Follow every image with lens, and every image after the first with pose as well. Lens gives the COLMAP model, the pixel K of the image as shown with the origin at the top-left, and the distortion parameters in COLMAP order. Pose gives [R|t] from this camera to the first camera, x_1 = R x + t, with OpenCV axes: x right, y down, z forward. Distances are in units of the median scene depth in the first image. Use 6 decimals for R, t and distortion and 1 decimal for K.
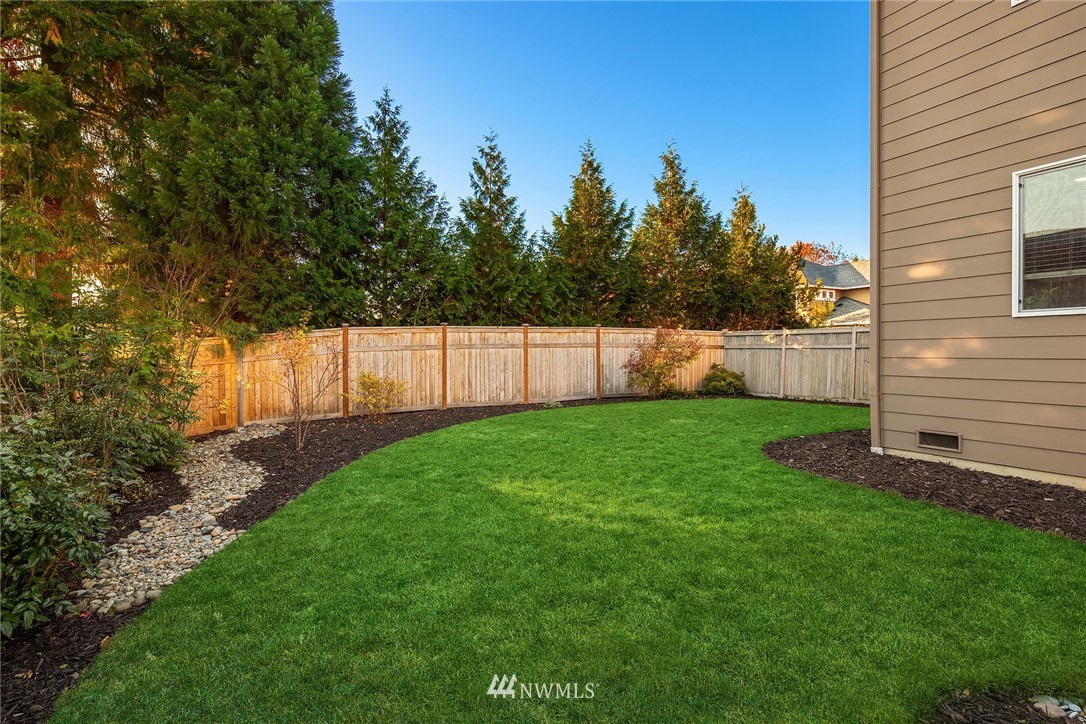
lens RADIAL K [[525.8, 0, 543.8], [0, 525.8, 355.9], [0, 0, 1]] dist [0.000500, -0.000228]
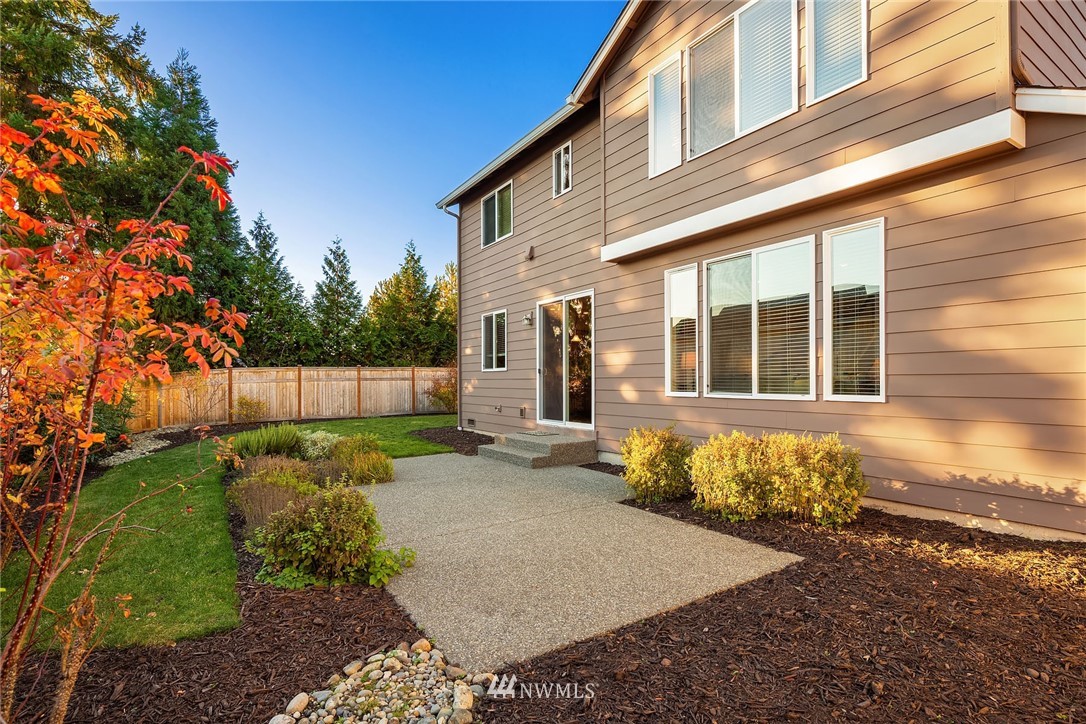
lens RADIAL K [[525.8, 0, 542.8], [0, 525.8, 388.1], [0, 0, 1]] dist [0.000500, -0.000228]
pose [[0.994969, 0.001812, 0.100163, 0.366152], [-0.002316, 0.999985, 0.004913, -0.003097], [-0.100152, -0.005120, 0.994959, -0.615845]]
